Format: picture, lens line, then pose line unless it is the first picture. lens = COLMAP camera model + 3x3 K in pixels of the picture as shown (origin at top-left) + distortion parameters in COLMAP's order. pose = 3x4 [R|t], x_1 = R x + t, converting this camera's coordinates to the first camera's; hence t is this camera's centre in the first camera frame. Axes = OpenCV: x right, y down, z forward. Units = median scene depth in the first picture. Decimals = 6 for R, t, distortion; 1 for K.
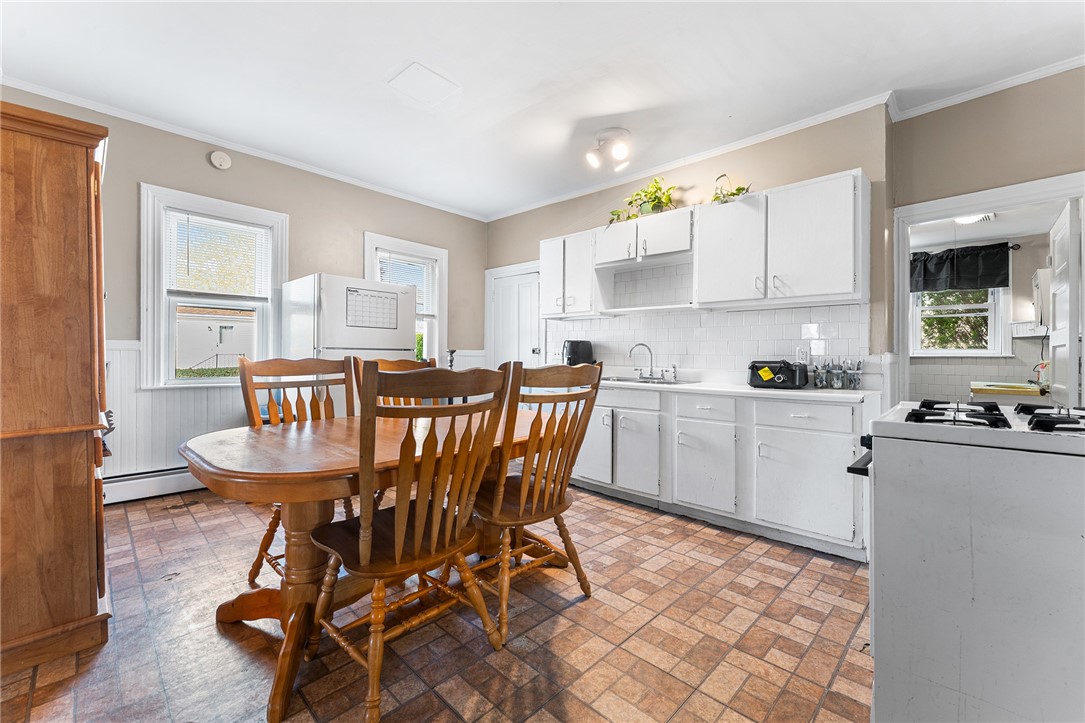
lens RADIAL K [[444.1, 0, 543.6], [0, 444.1, 359.5], [0, 0, 1]] dist [-0.002400, -0.000346]
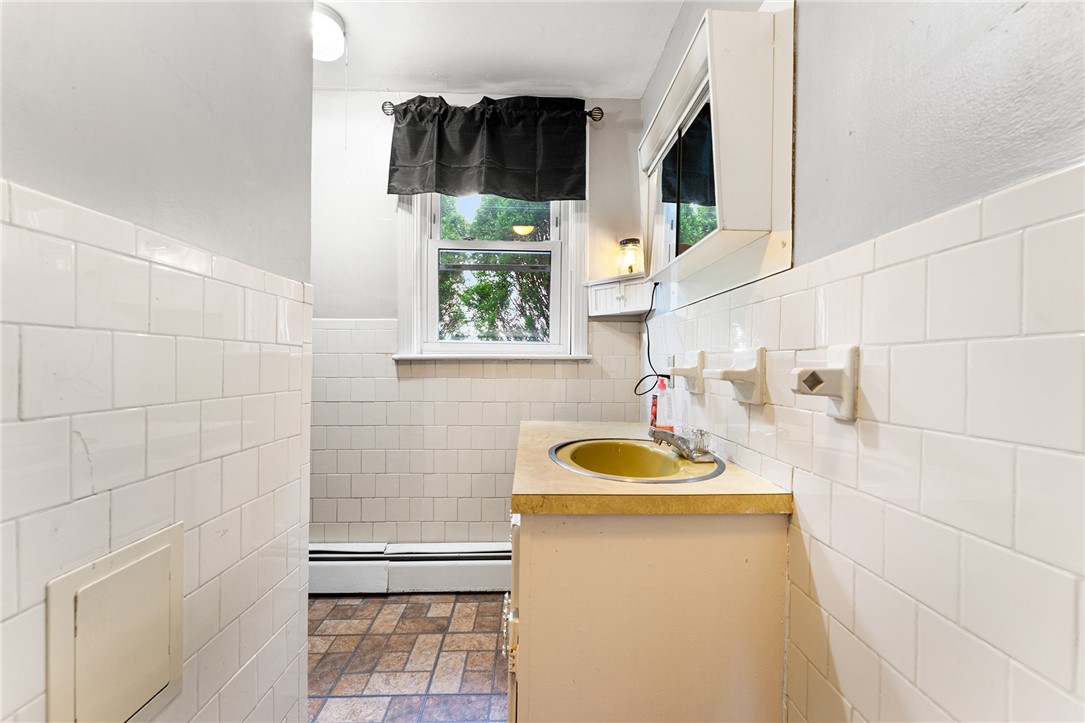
lens RADIAL K [[444.1, 0, 543.3], [0, 444.1, 363.1], [0, 0, 1]] dist [-0.002400, -0.000346]
pose [[0.697673, 0.000472, 0.716416, 0.809229], [-0.004932, 0.999979, 0.004145, -0.004532], [-0.716399, -0.006425, 0.697661, 0.826729]]
